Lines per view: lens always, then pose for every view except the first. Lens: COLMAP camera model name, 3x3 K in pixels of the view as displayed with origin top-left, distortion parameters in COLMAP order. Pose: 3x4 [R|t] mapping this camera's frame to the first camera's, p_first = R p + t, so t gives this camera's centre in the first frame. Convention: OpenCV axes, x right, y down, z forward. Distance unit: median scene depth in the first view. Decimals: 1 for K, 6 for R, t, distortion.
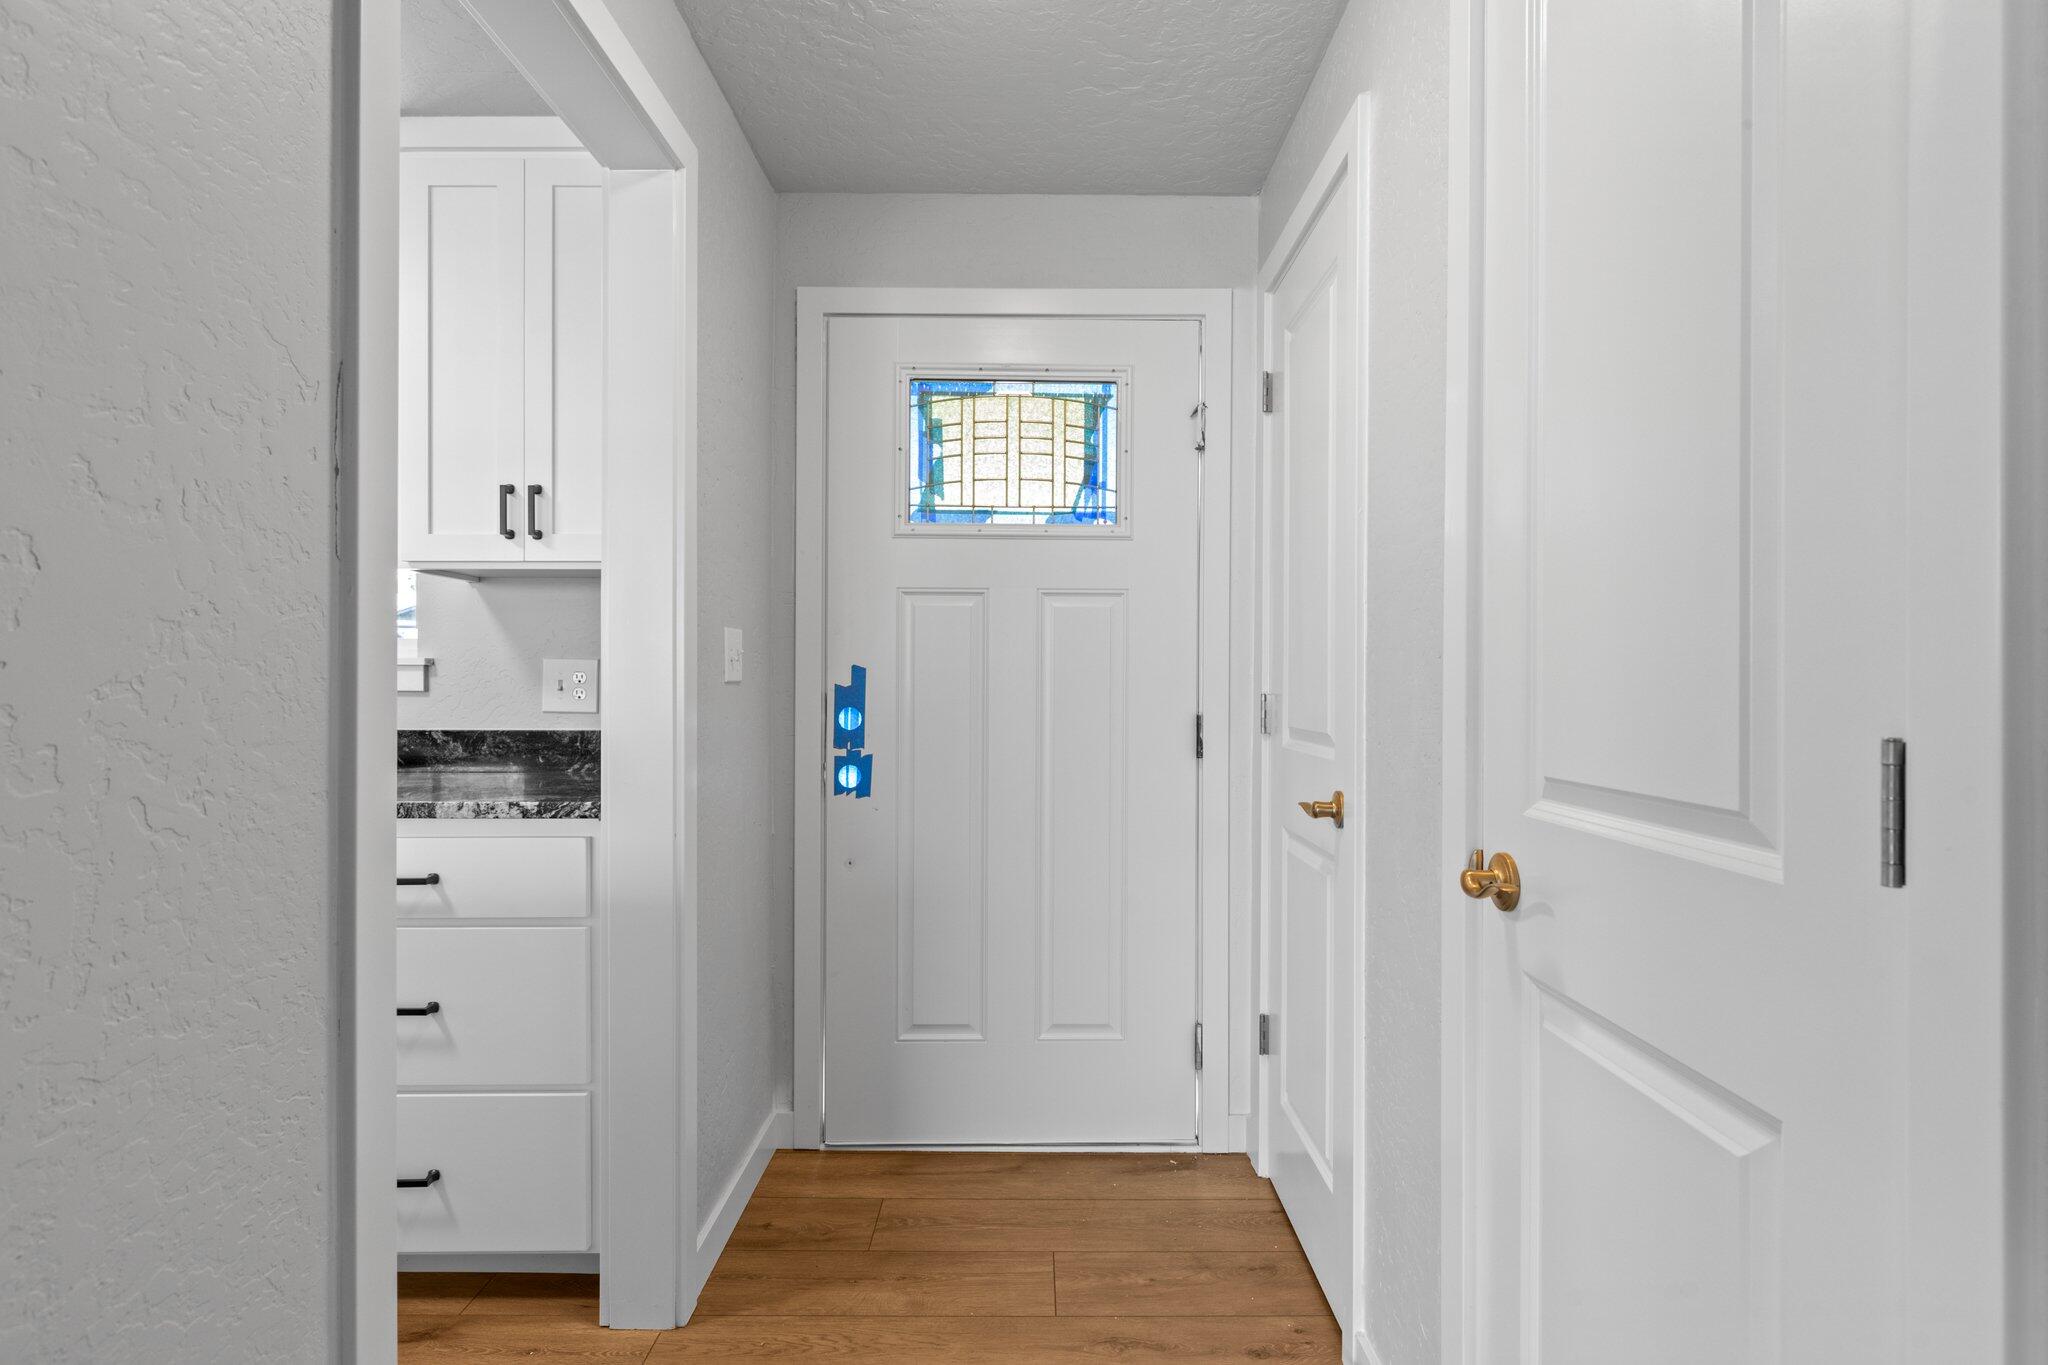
lens RADIAL K [[992.6, 0, 1038.7], [0, 992.6, 682.1], [0, 0, 1]] dist [-0.000416, -0.000176]
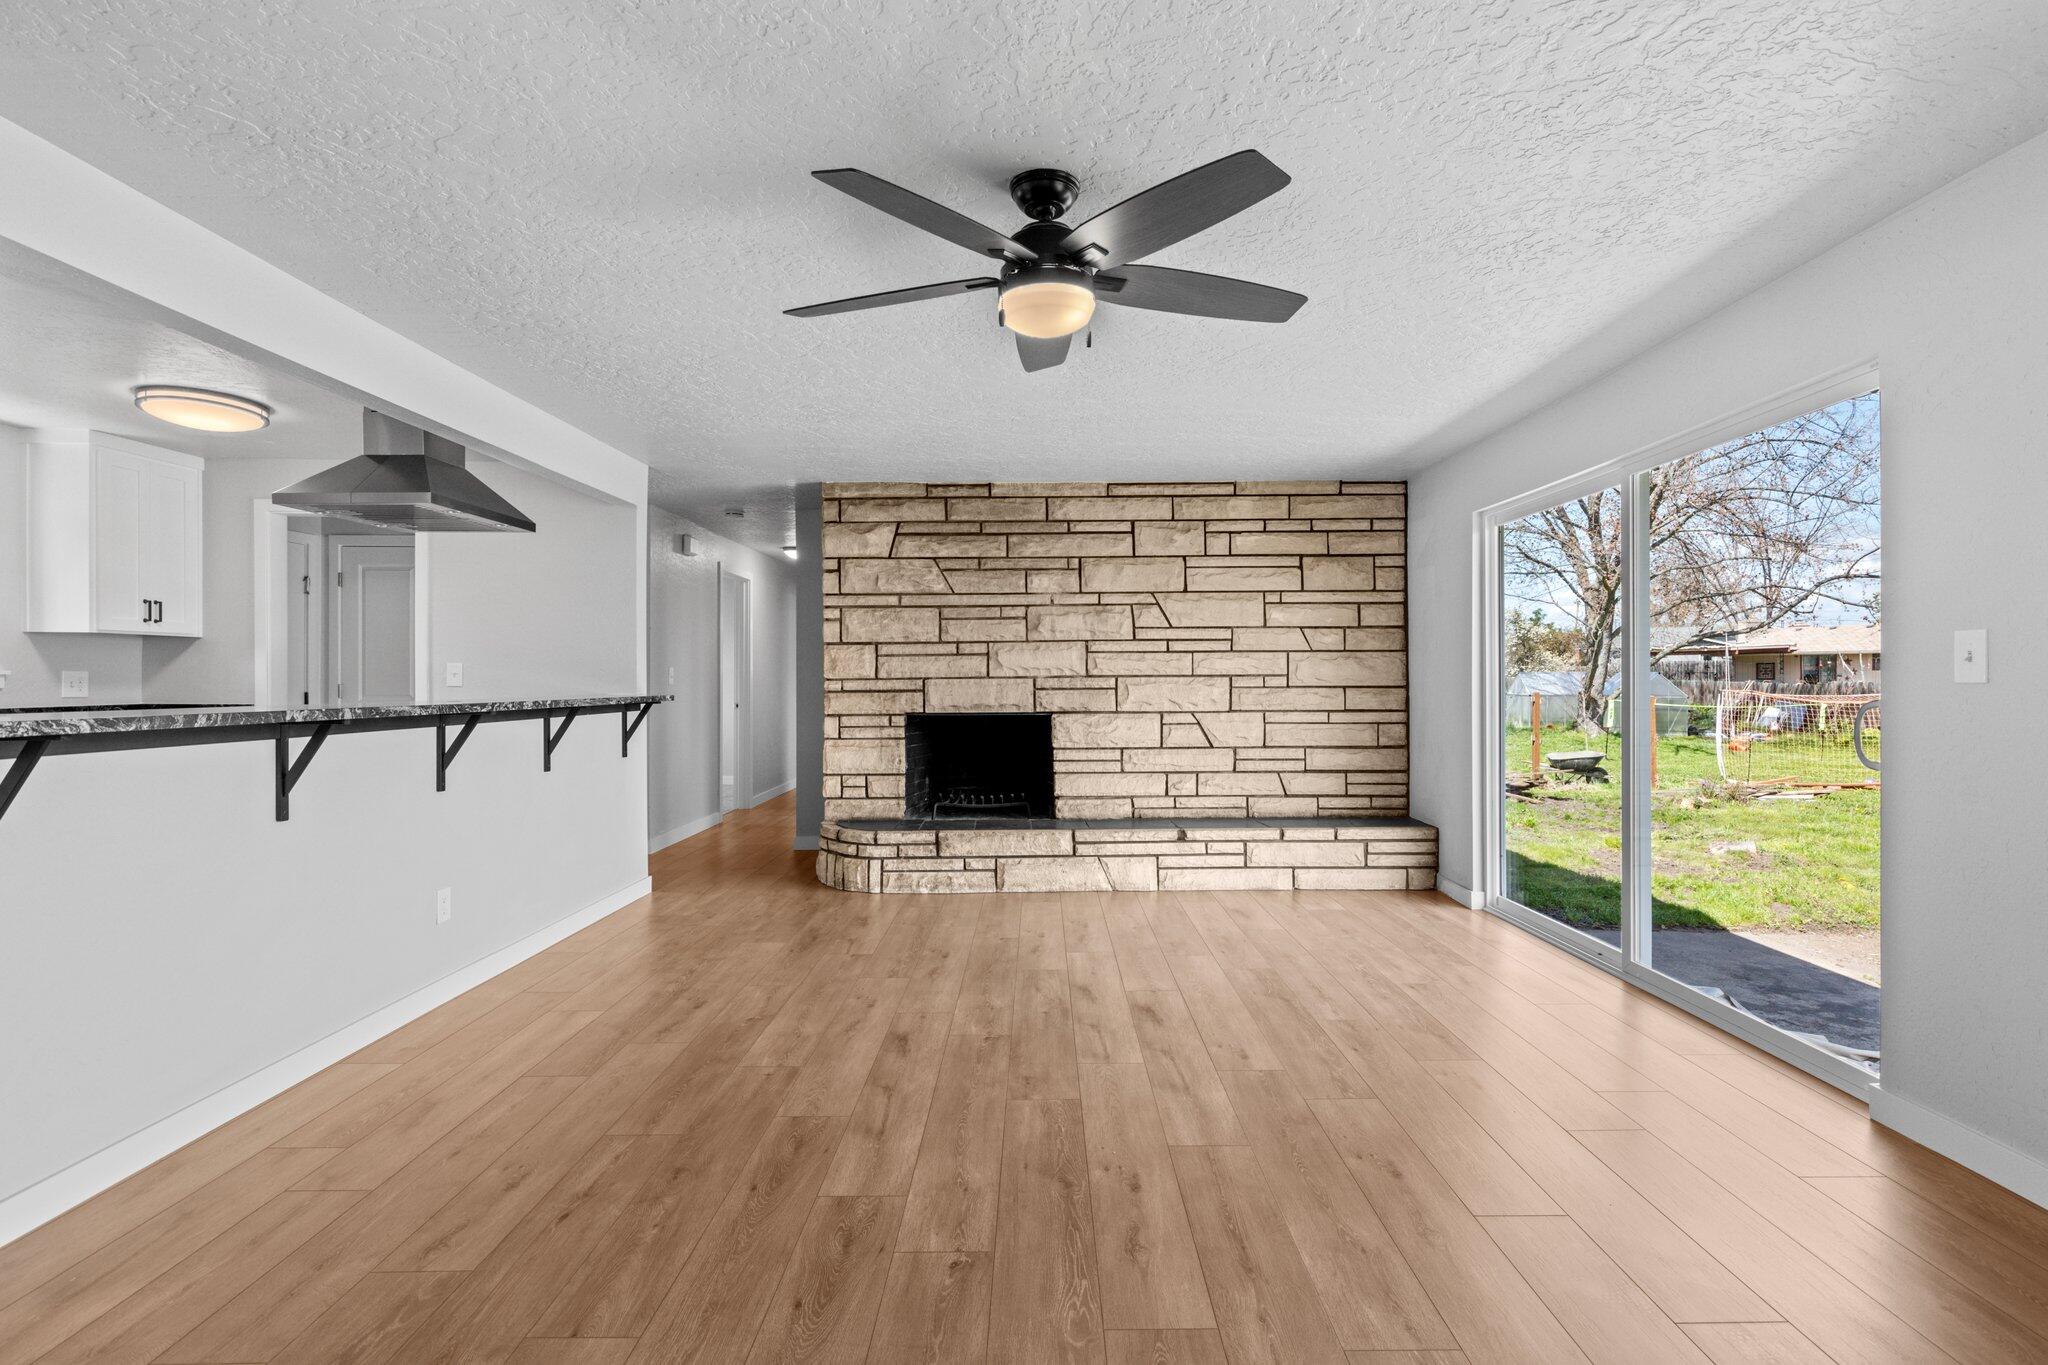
lens RADIAL K [[992.6, 0, 1038.7], [0, 992.6, 682.1], [0, 0, 1]] dist [-0.000416, -0.000176]
pose [[0.005938, -0.009278, 0.999939, -2.520162], [0.000937, 0.999957, 0.009273, -0.018332], [-0.999982, 0.000882, 0.005947, -0.995867]]
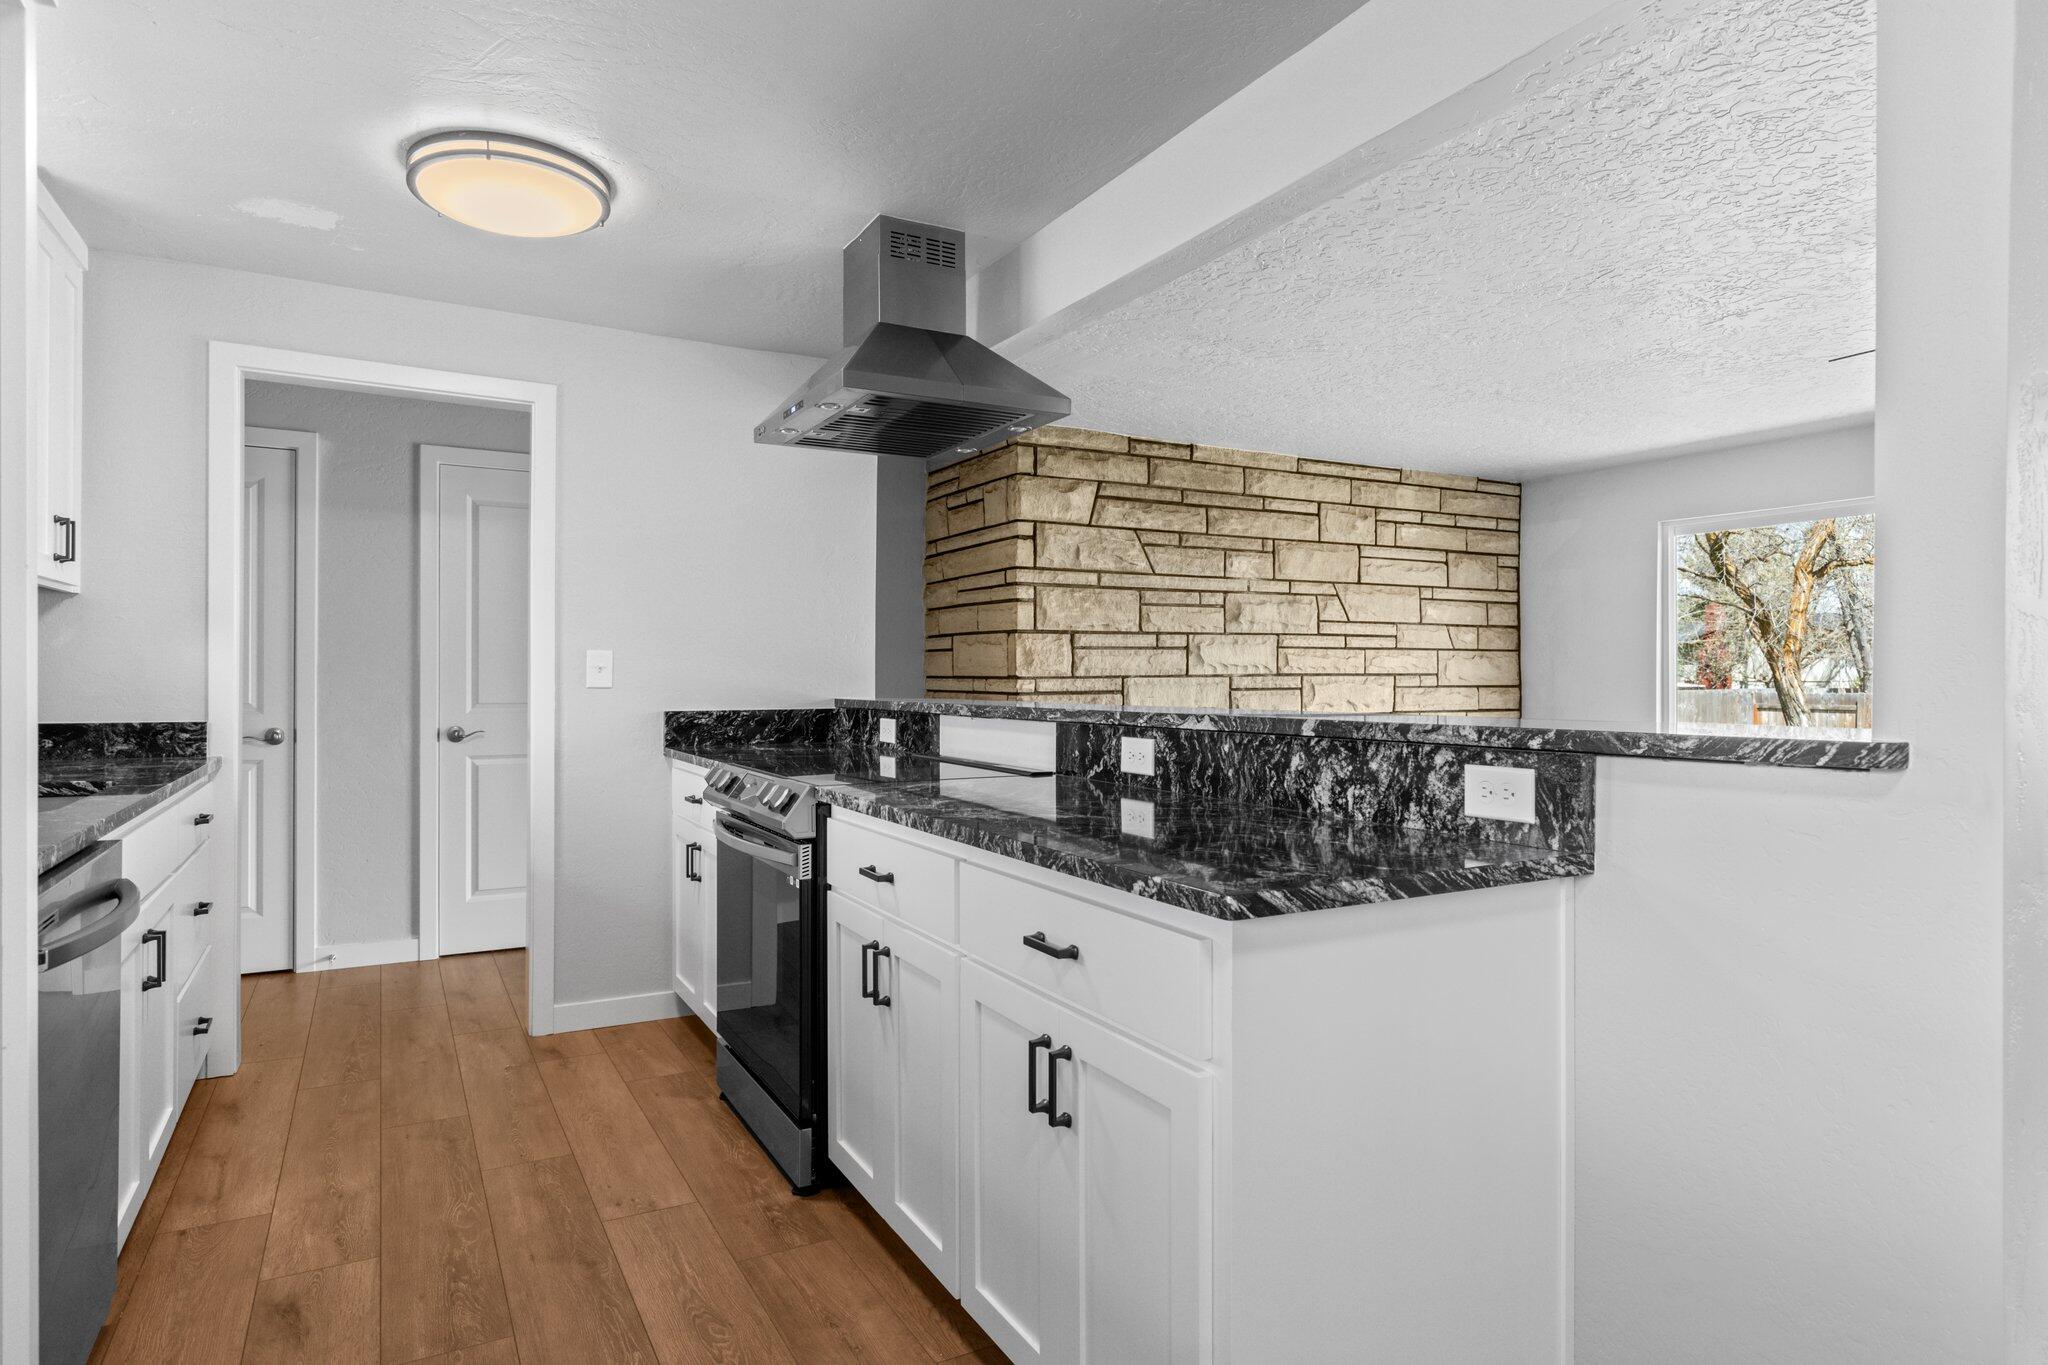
lens RADIAL K [[1168.5, 0, 1048.8], [0, 1168.5, 681.7], [0, 0, 1]] dist [0.000767, -0.000108]
pose [[-0.490599, -0.009001, 0.871339, -2.041063], [-0.003931, 0.999959, 0.008117, -0.013312], [-0.871377, 0.000557, -0.490614, 0.569992]]
